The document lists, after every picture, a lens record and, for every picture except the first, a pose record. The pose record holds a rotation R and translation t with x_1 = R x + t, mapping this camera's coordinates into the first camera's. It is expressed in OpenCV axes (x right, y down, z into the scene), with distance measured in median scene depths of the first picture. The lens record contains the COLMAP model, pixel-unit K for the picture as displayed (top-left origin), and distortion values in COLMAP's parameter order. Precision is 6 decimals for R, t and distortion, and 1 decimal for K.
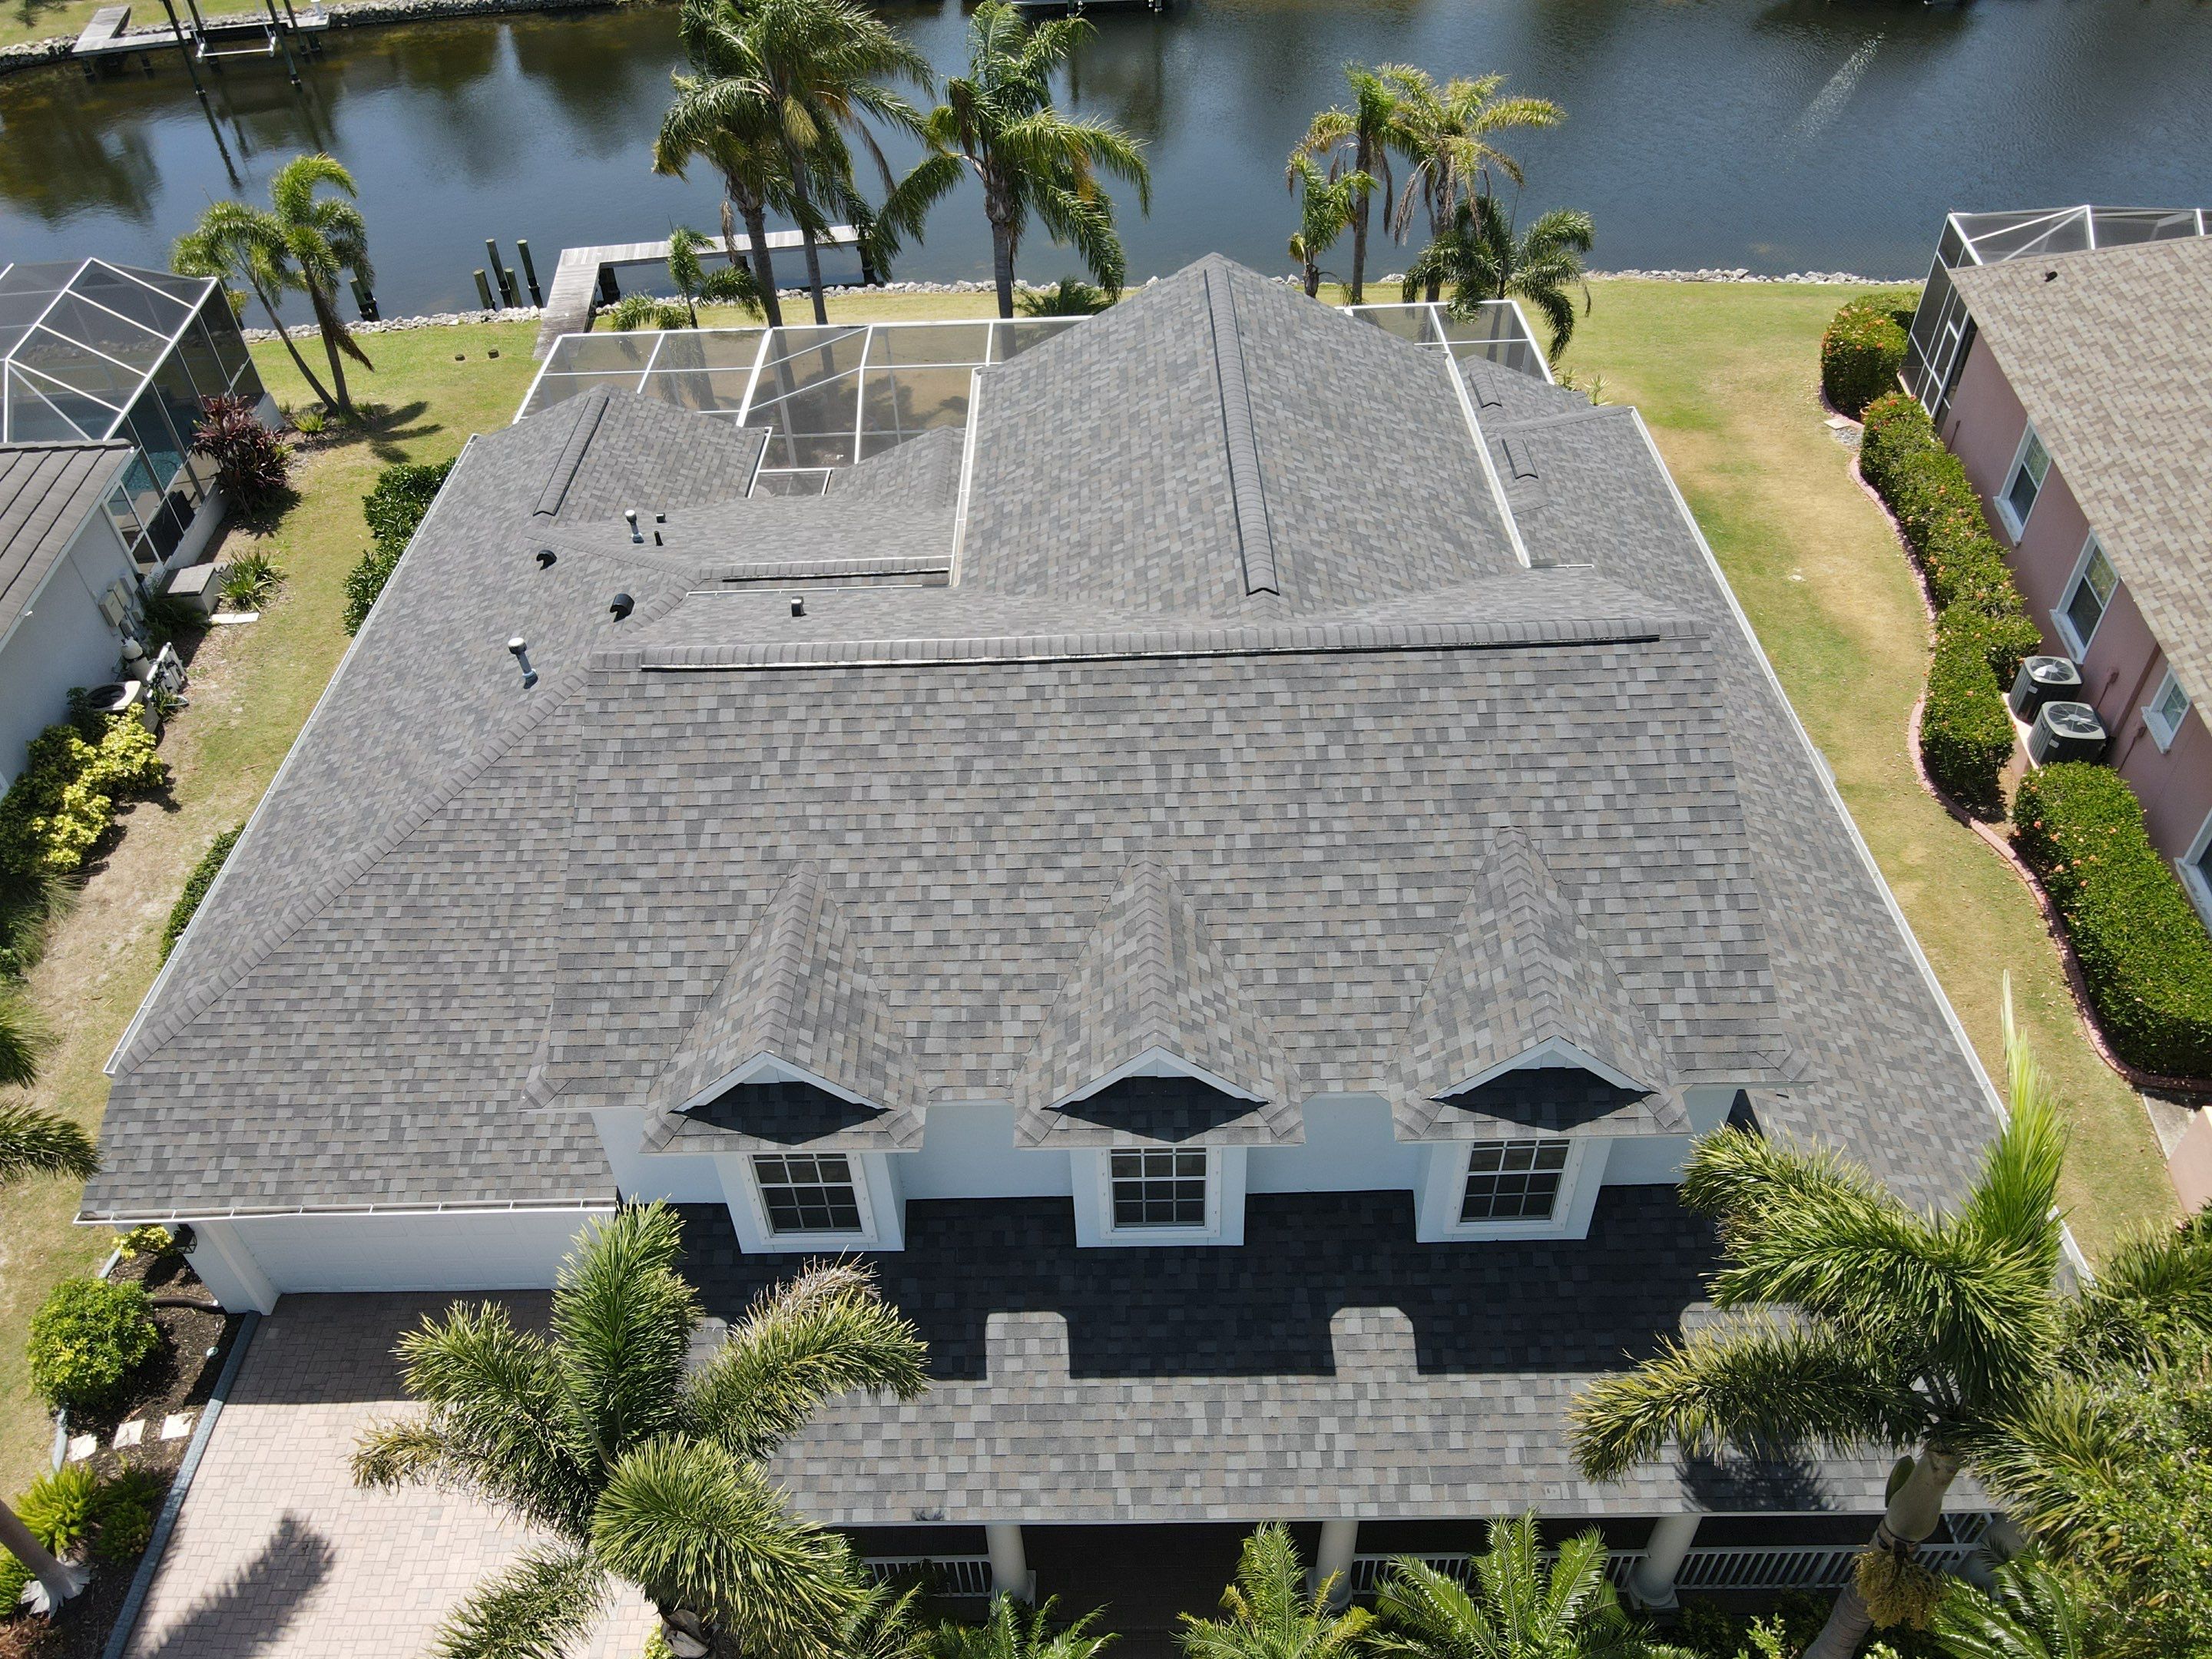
lens RADIAL K [[1621.6, 0, 1071.5], [0, 1621.6, 819.7], [0, 0, 1]] dist [0.007628, 0.003966]
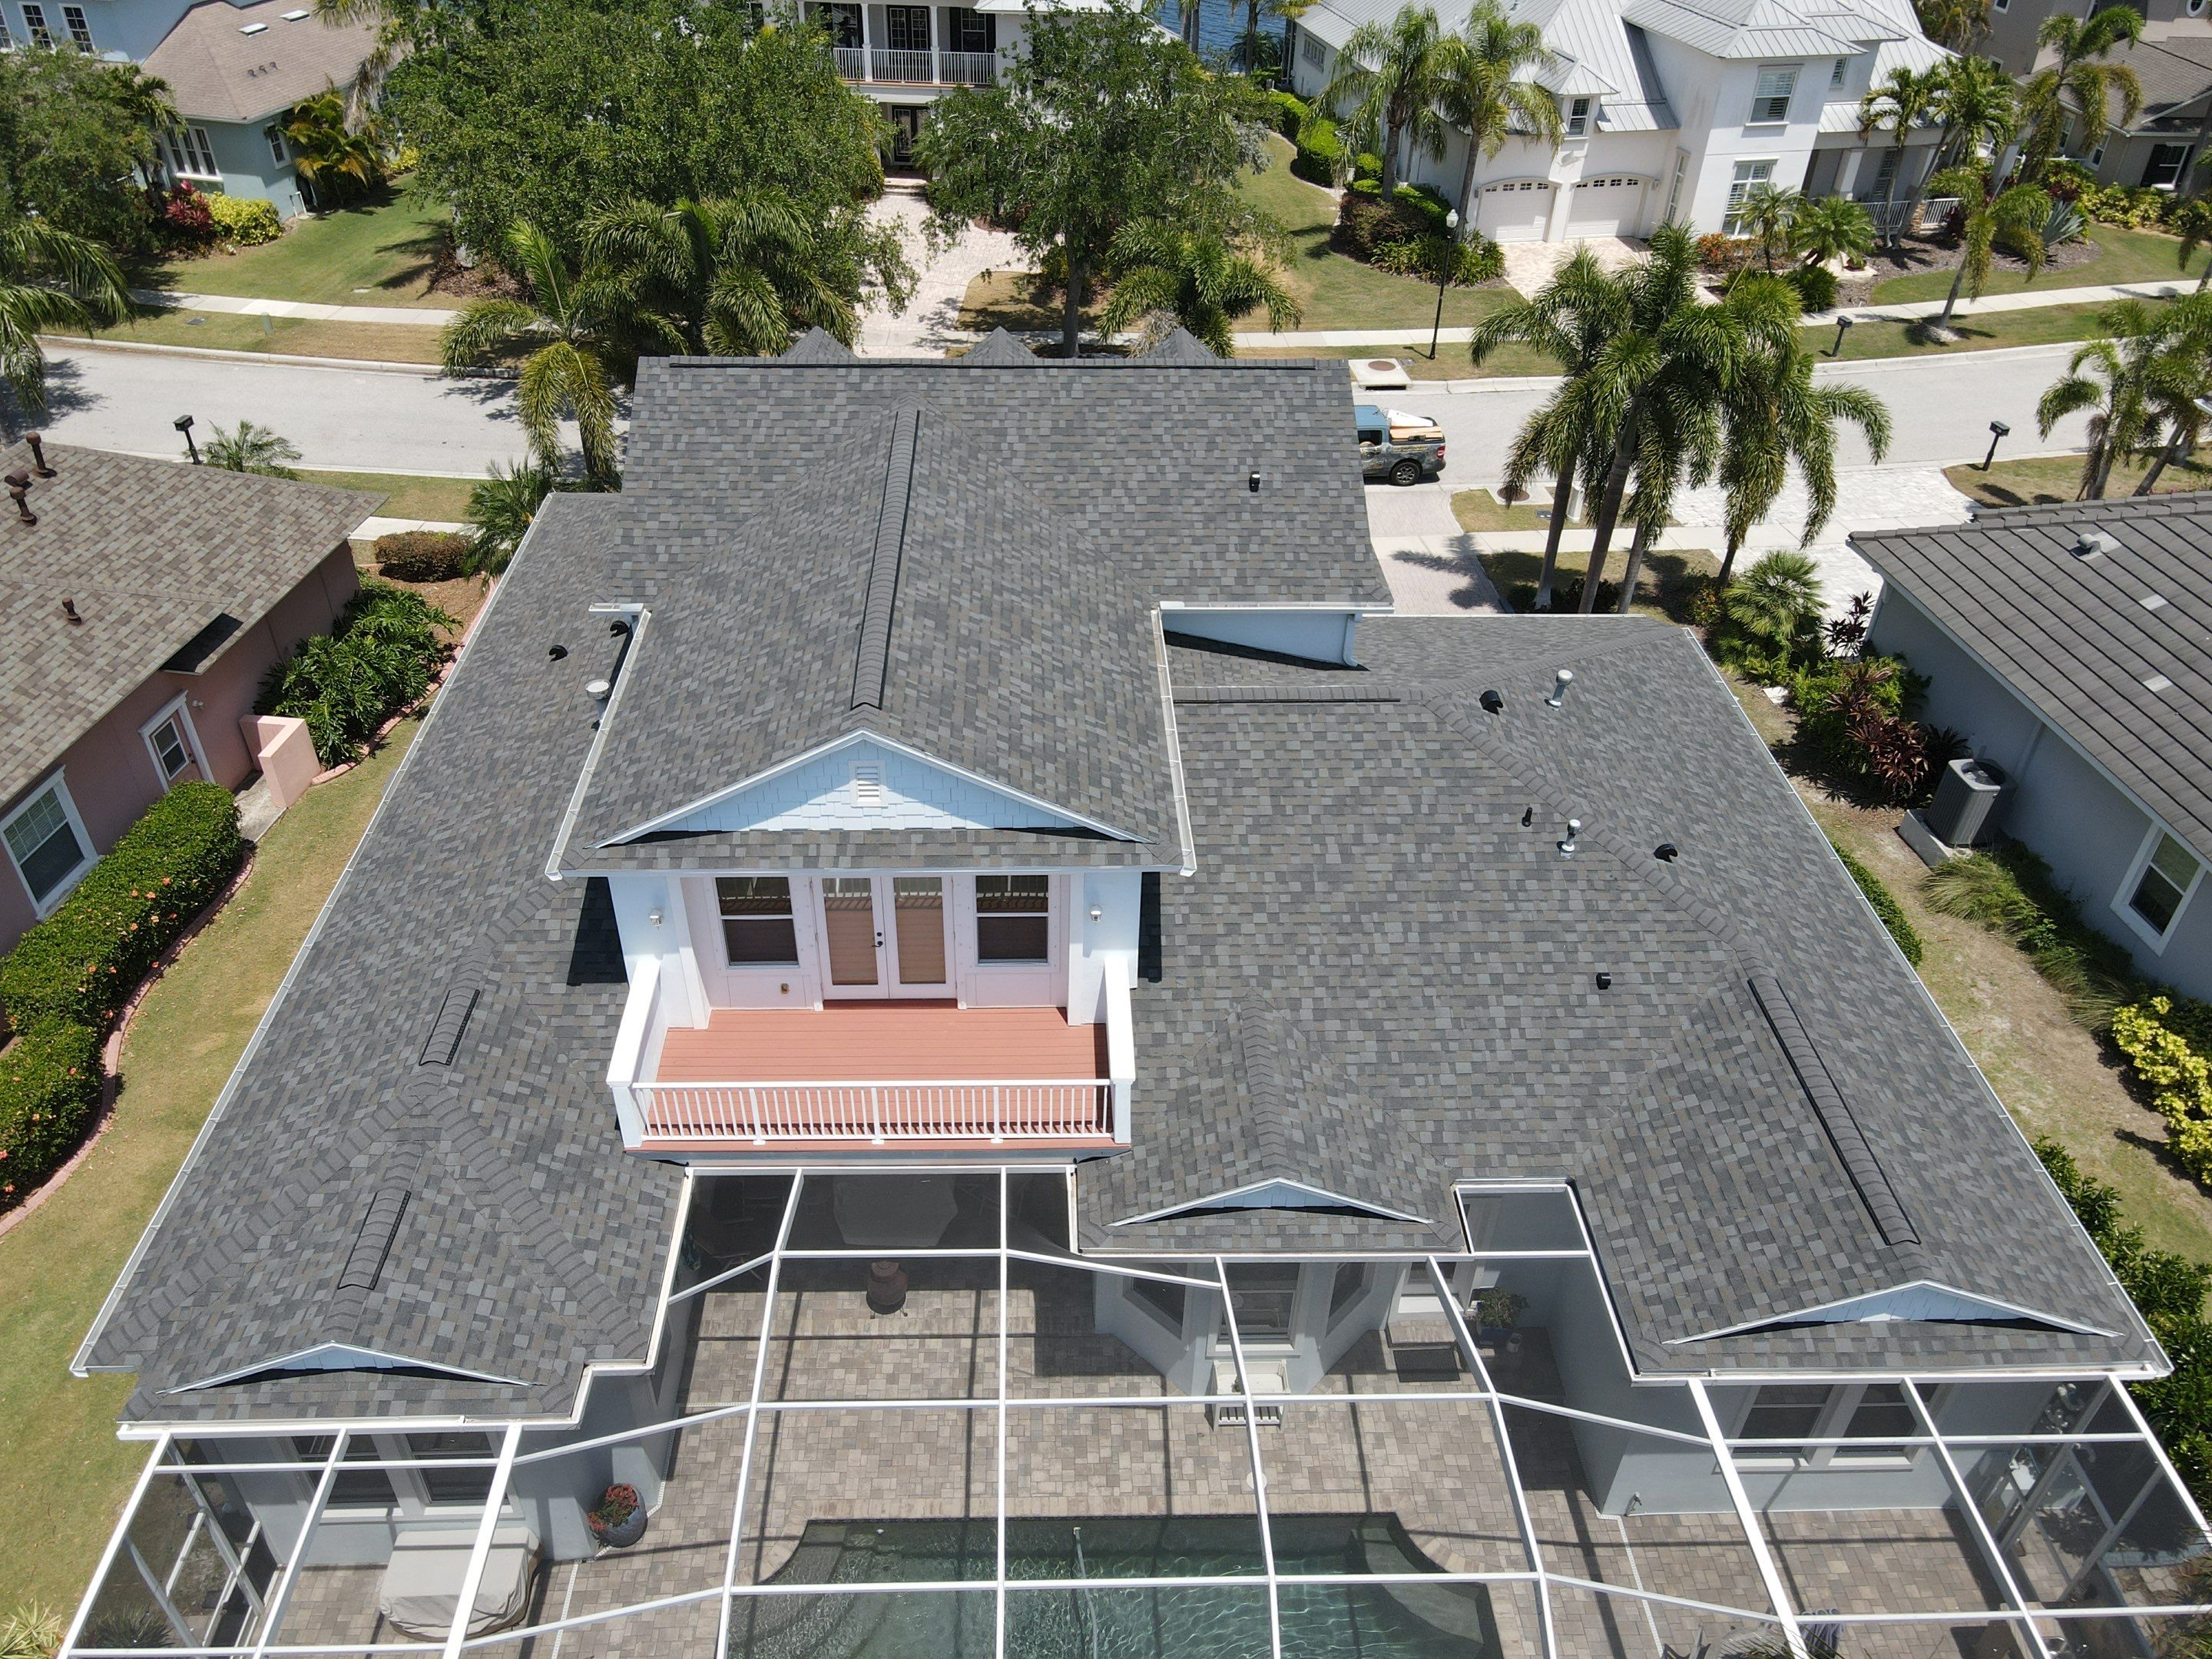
lens RADIAL K [[1621.6, 0, 1078.2], [0, 1621.6, 812.1], [0, 0, 1]] dist [0.007628, 0.003966]
pose [[-0.998947, 0.044419, -0.011446, 0.000632], [-0.001978, 0.207585, 0.978215, -1.261322], [0.045827, 0.977208, -0.207279, 1.420207]]
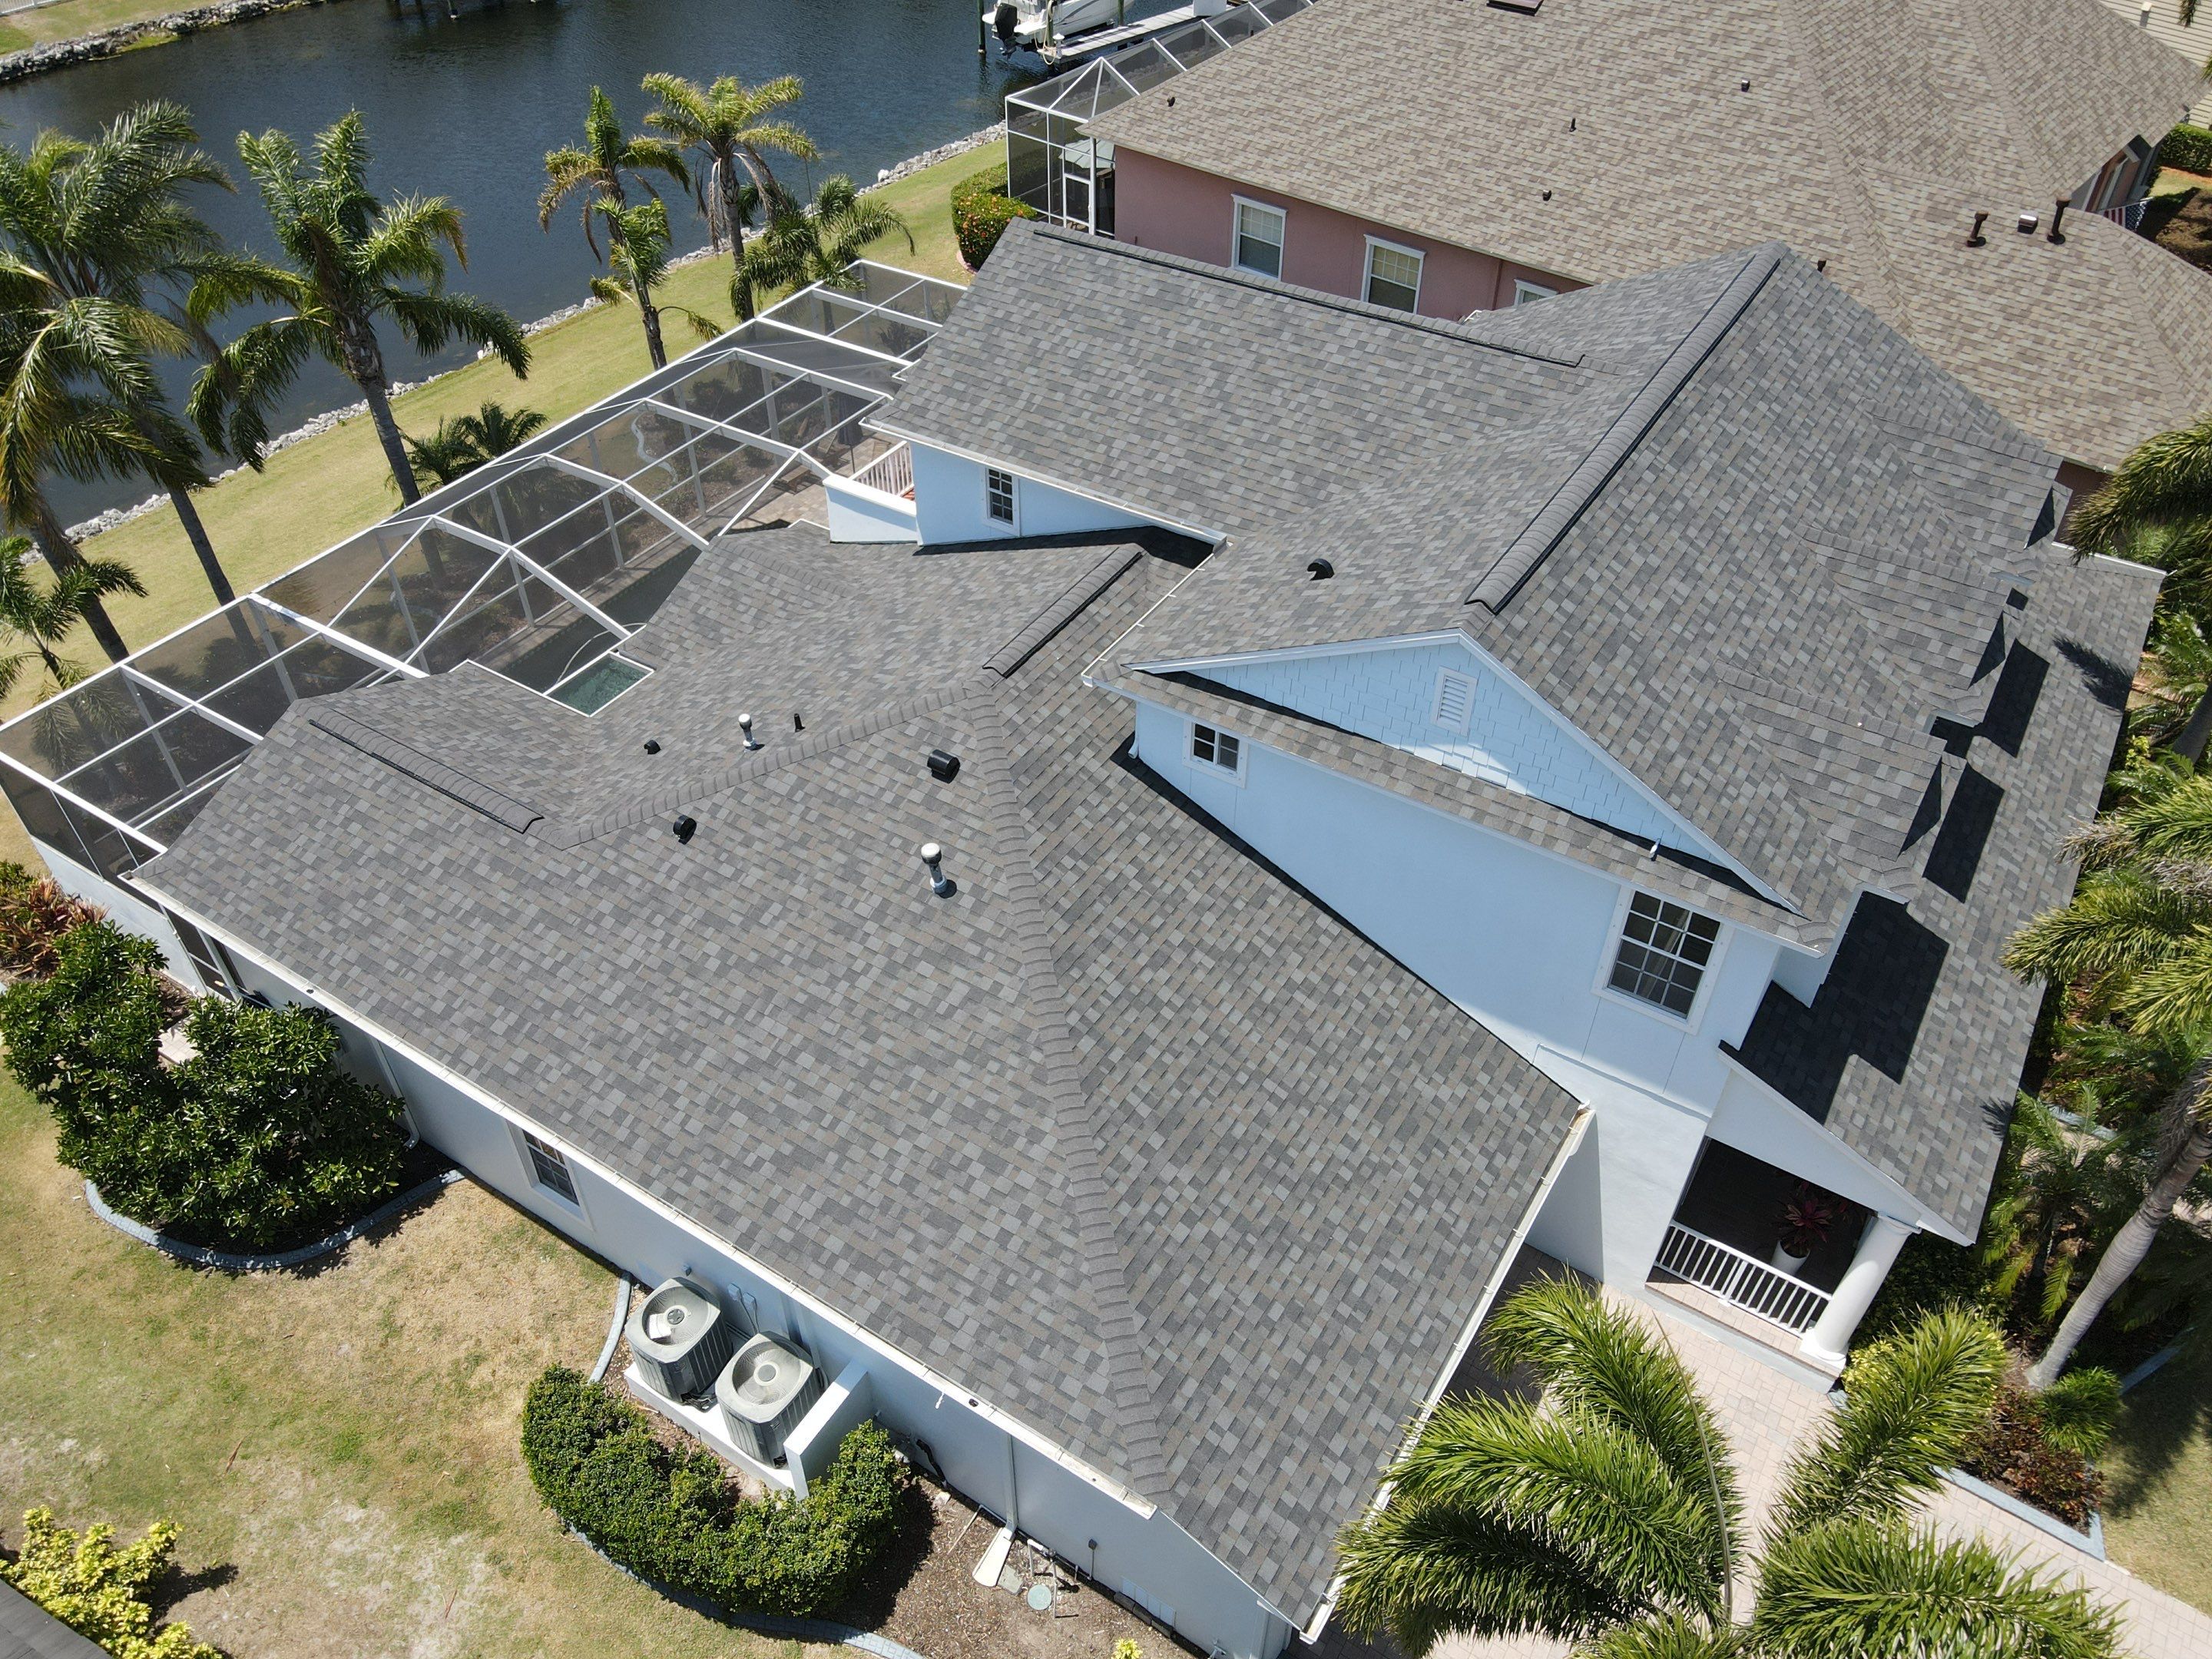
lens RADIAL K [[1621.6, 0, 1075.4], [0, 1621.6, 814.8], [0, 0, 1]] dist [0.007628, 0.003966]
pose [[0.540401, -0.529334, 0.654043, -0.905093], [0.551144, 0.810037, 0.200202, -0.270347], [-0.635773, 0.252283, 0.729484, 0.383302]]
